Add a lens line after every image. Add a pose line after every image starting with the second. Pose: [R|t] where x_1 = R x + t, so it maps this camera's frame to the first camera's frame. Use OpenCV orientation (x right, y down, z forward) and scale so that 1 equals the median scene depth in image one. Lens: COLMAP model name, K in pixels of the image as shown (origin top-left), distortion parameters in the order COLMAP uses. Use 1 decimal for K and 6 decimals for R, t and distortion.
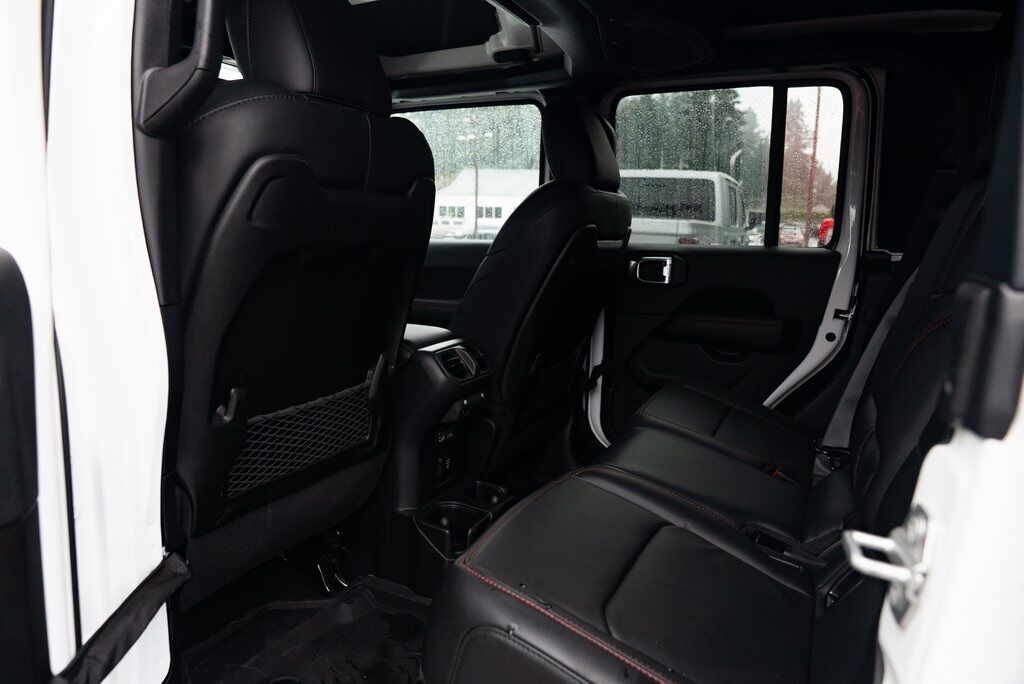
lens RADIAL K [[704.2, 0, 513.8], [0, 704.2, 336.9], [0, 0, 1]] dist [-0.025556, 0.016750]
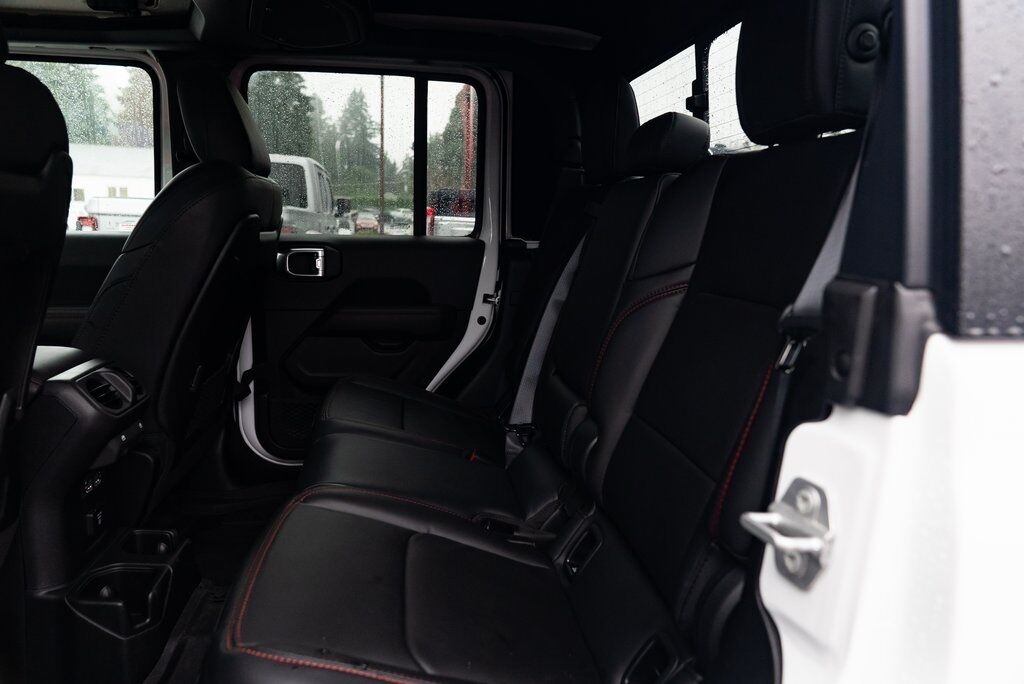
lens RADIAL K [[704.2, 0, 509.7], [0, 704.2, 338.1], [0, 0, 1]] dist [-0.025556, 0.016750]
pose [[0.832664, -0.087006, 0.546901, -0.113832], [0.074781, 0.996201, 0.044630, -0.019683], [-0.548706, 0.003736, 0.836007, 0.087780]]
